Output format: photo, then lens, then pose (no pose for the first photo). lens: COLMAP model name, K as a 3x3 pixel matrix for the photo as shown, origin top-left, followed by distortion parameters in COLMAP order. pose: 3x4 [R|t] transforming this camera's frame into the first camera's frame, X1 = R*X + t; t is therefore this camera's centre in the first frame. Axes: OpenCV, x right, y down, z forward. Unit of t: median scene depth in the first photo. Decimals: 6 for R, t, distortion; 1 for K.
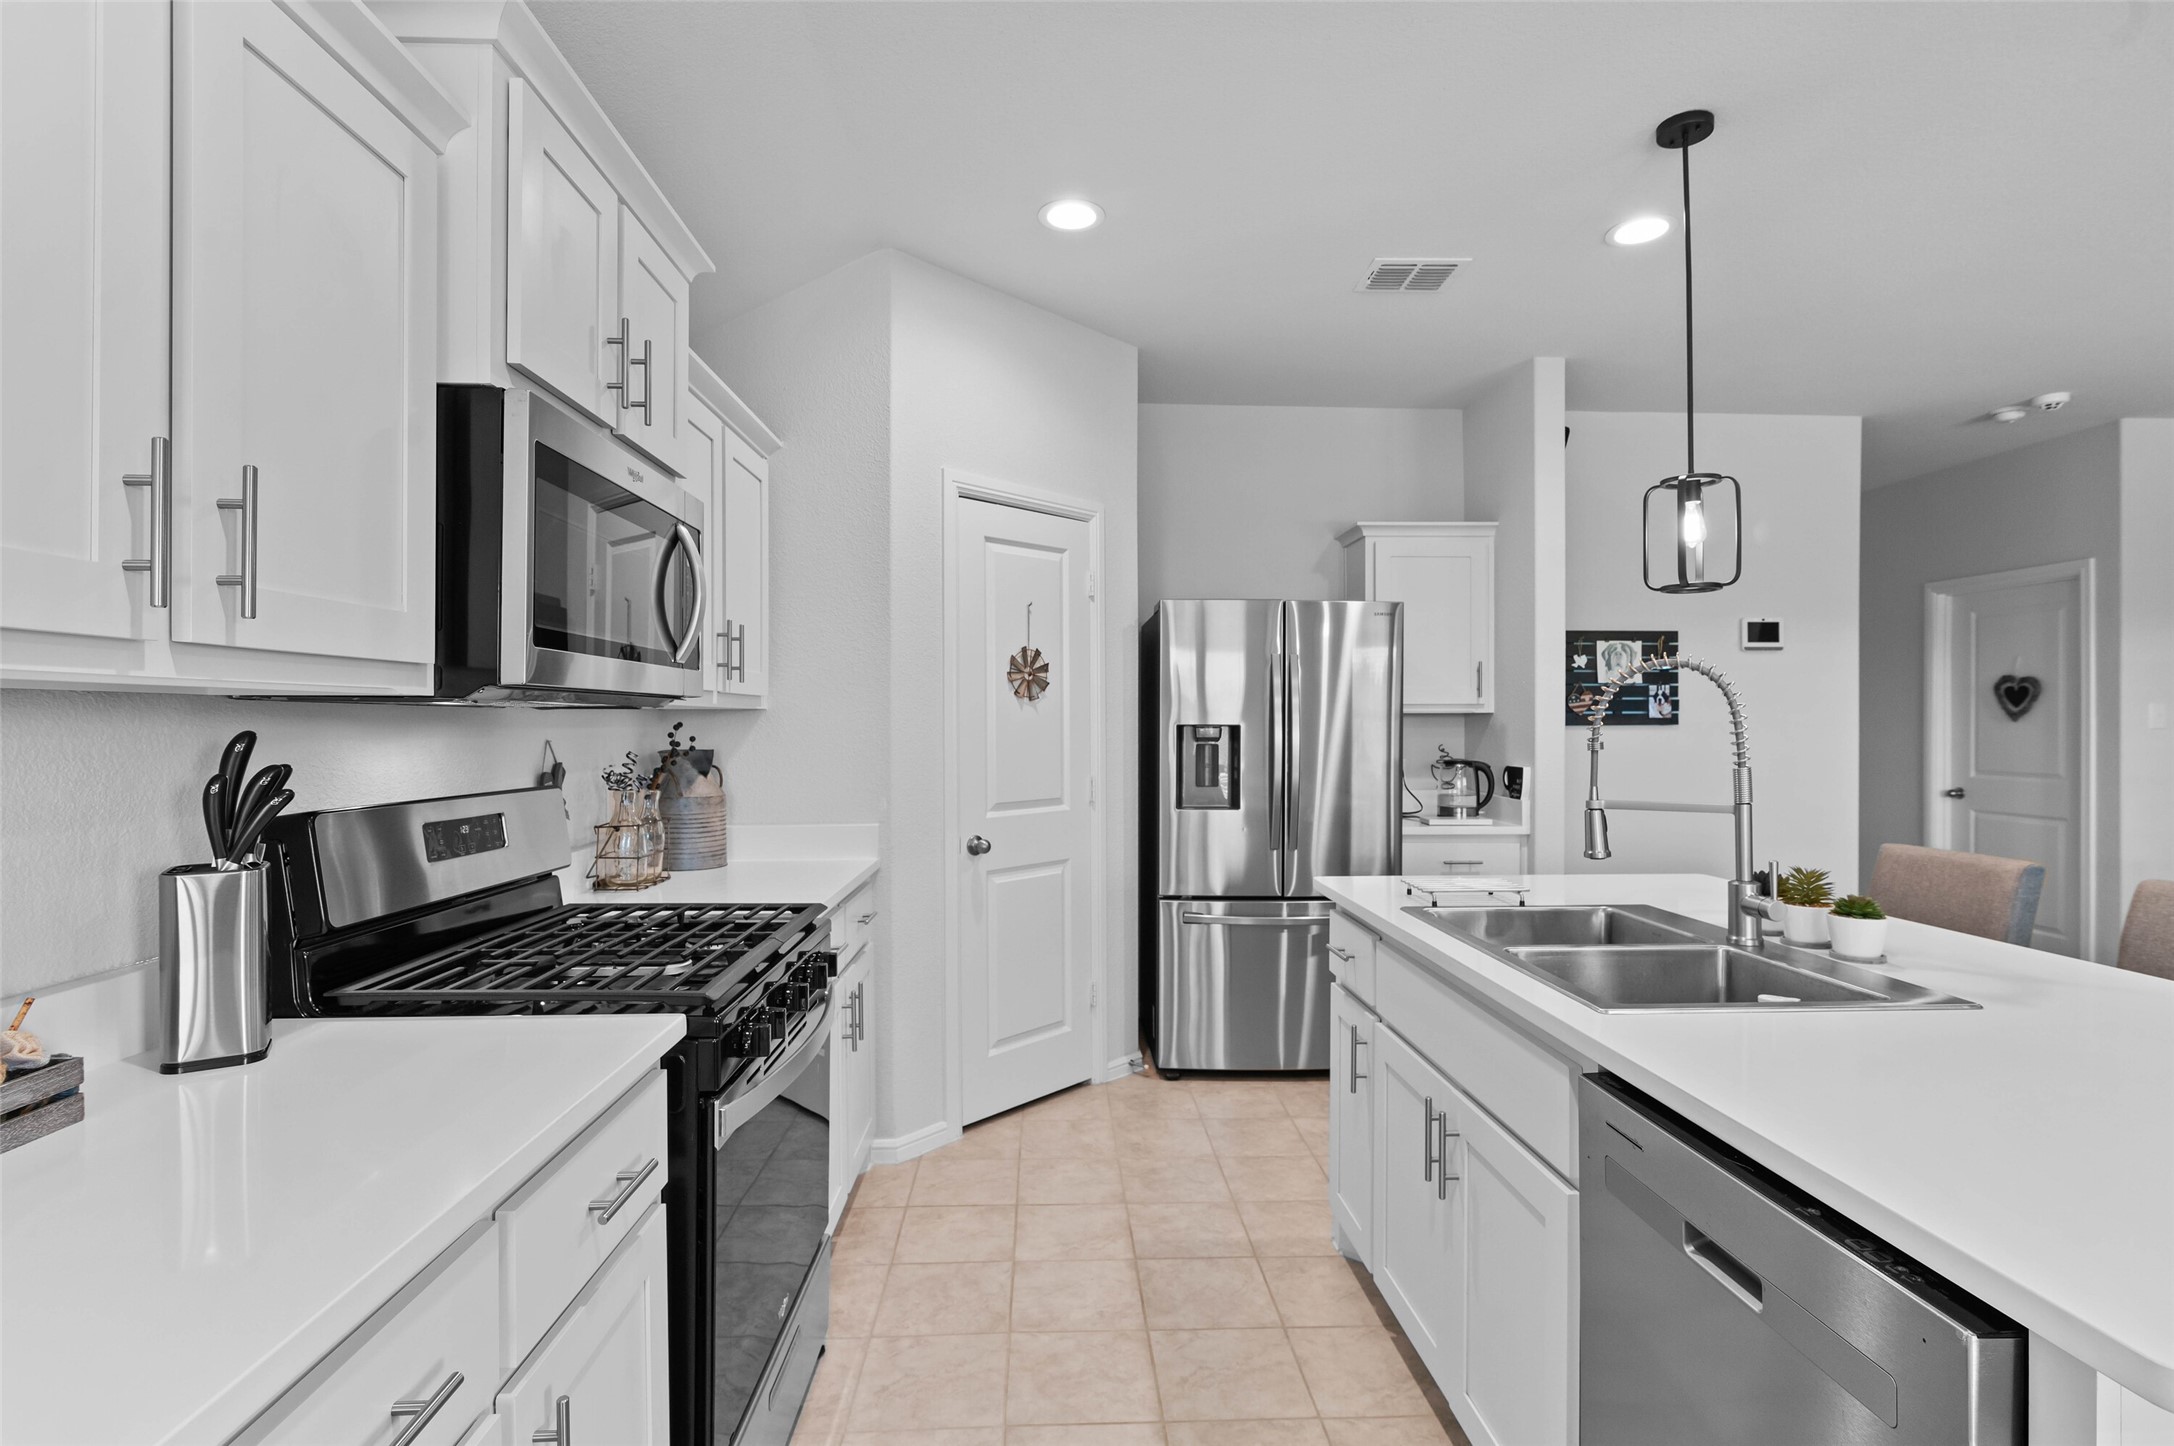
lens RADIAL K [[1039.9, 0, 1093.8], [0, 1039.9, 722.9], [0, 0, 1]] dist [-0.003719, -0.000238]
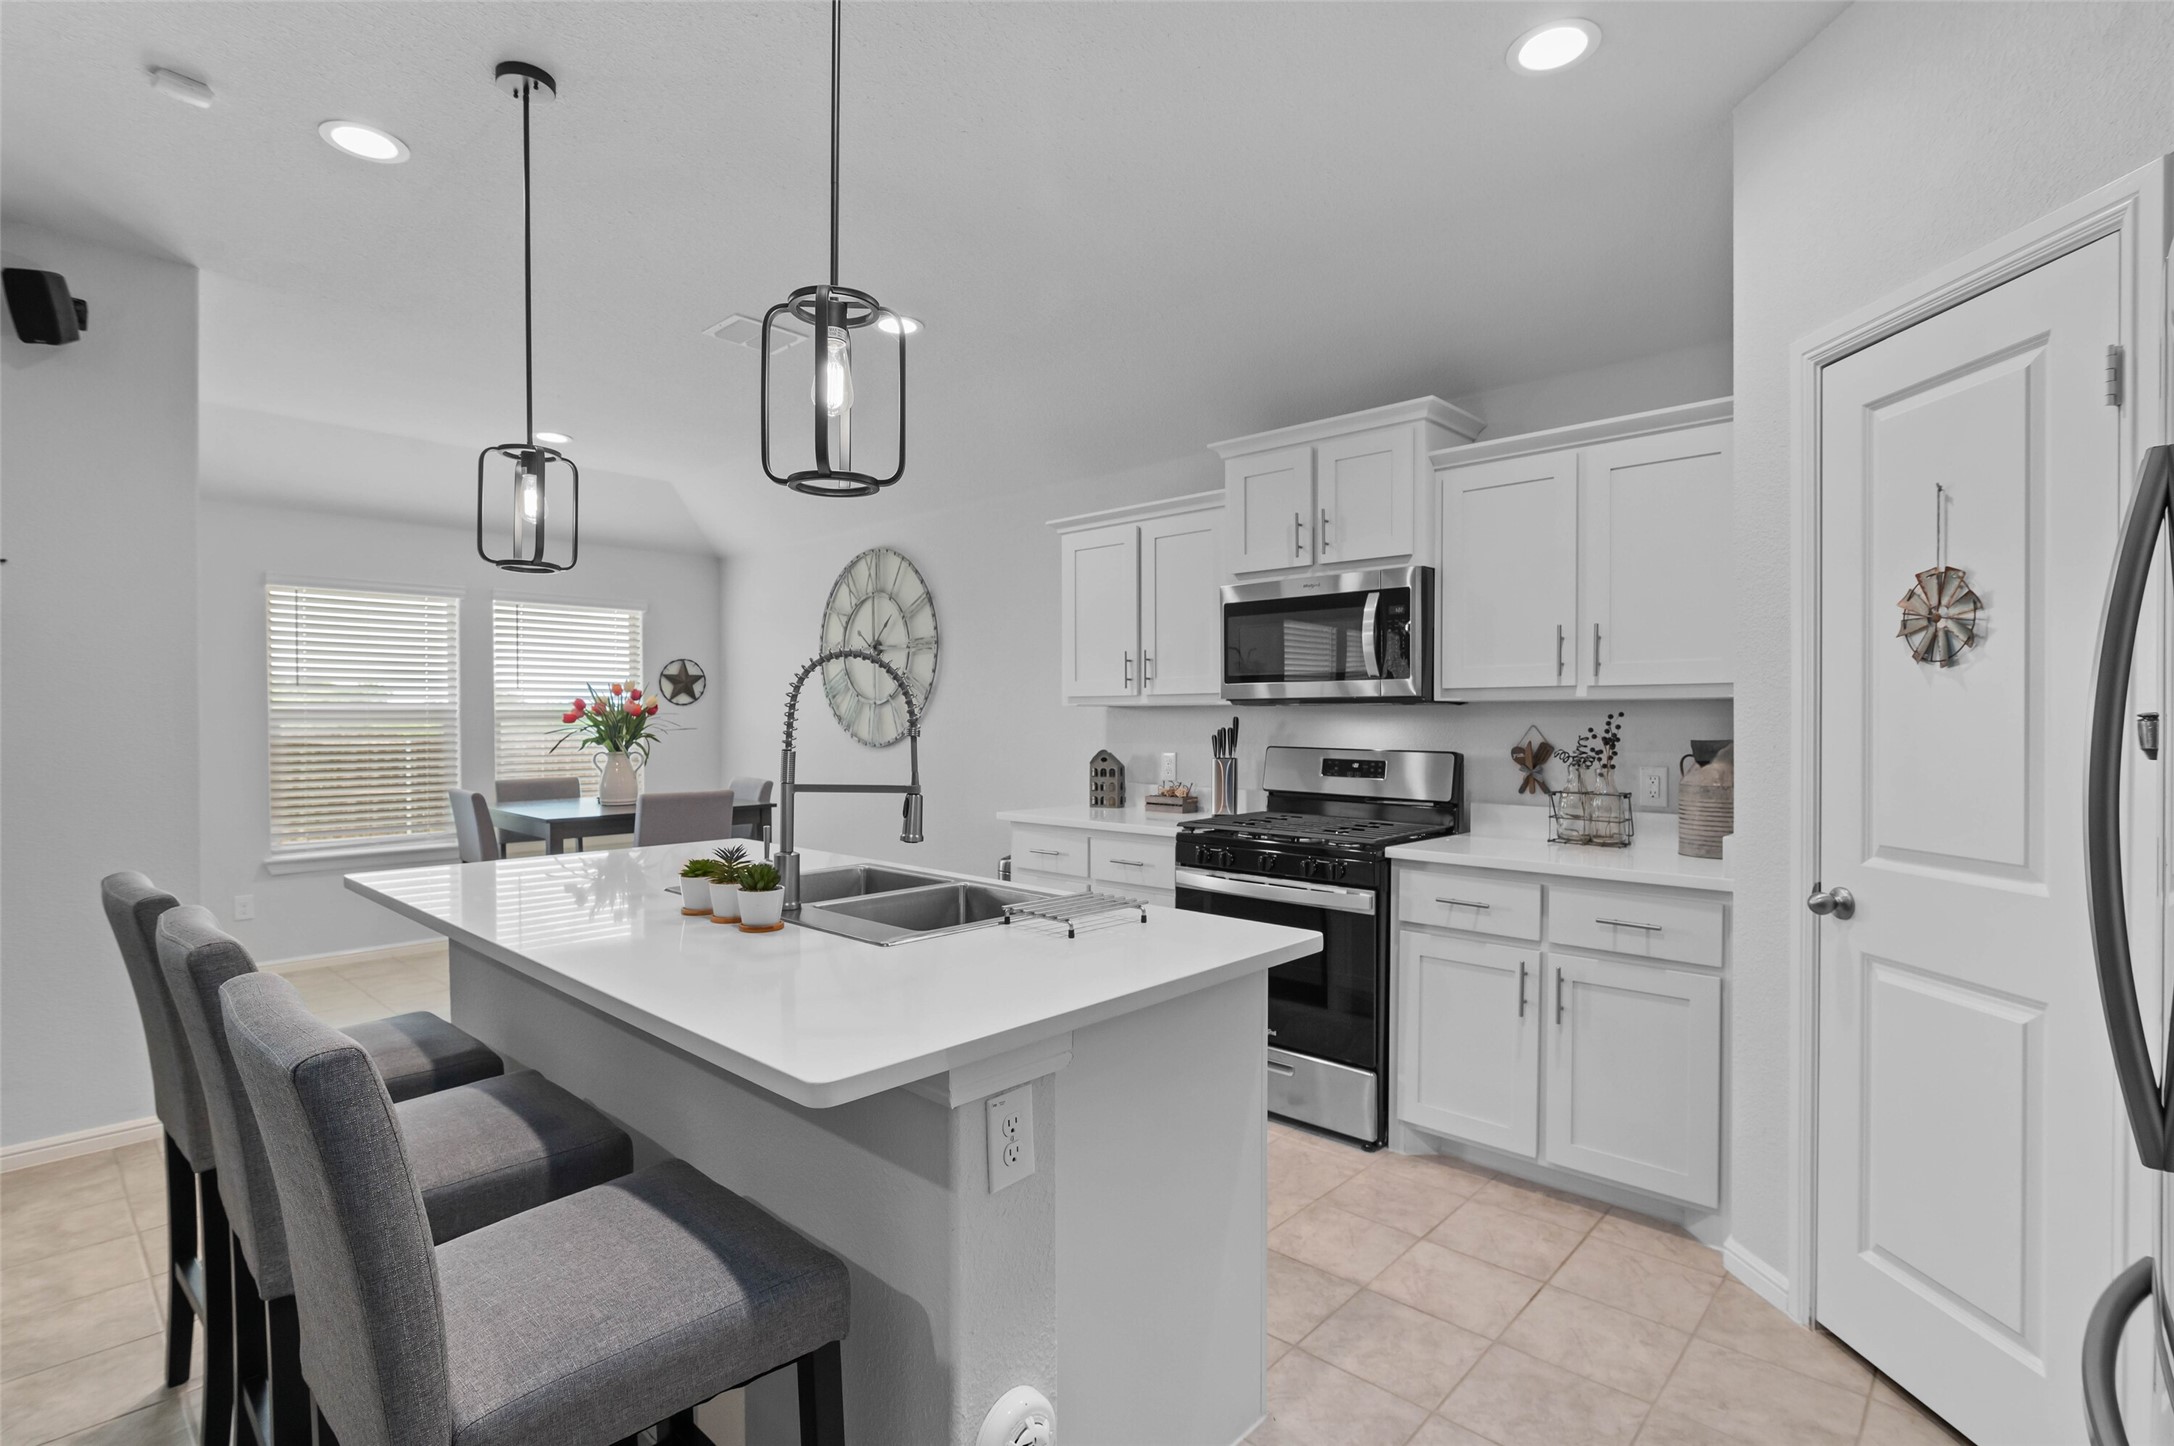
lens RADIAL K [[1037.0, 0, 1081.5], [0, 1037.0, 720.5], [0, 0, 1]] dist [-0.001426, 0.000423]
pose [[-0.715422, 0.000503, -0.698692, 0.587589], [0.000009, 1.000000, 0.000711, 0.005605], [0.698692, 0.000503, -0.715422, 1.005815]]
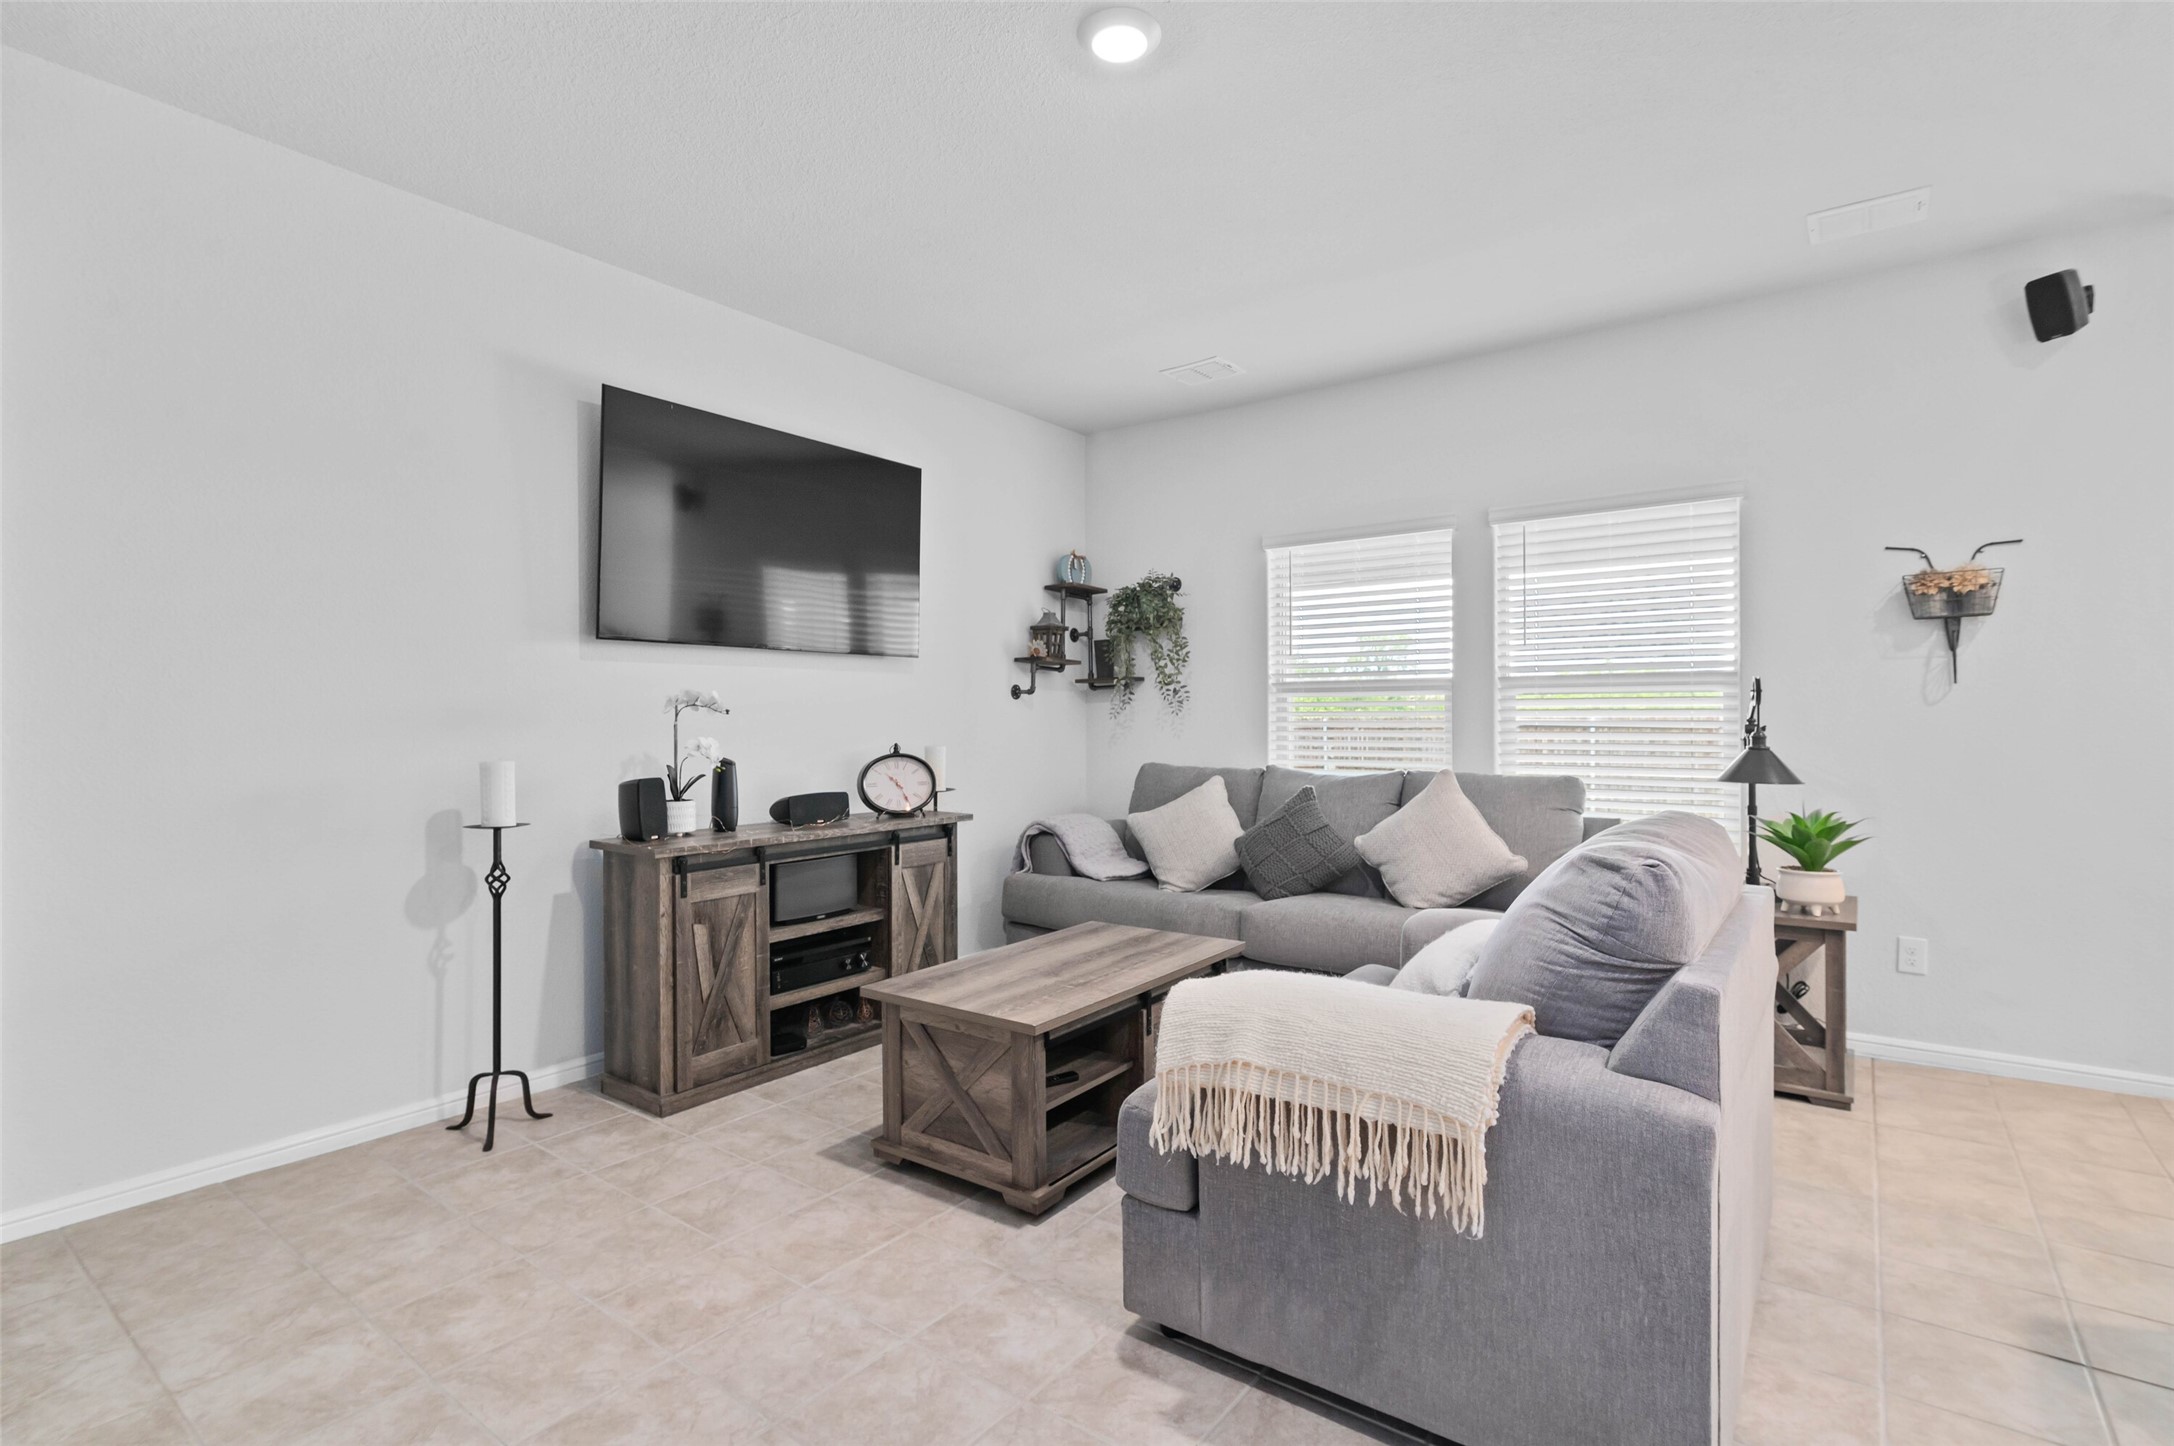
lens RADIAL K [[1037.0, 0, 1081.5], [0, 1037.0, 720.5], [0, 0, 1]] dist [-0.001426, 0.000423]
pose [[-0.778418, 0.002544, 0.627741, 0.690256], [0.004801, 0.999987, 0.001901, 0.034159], [-0.627728, 0.004494, -0.778420, 1.079956]]
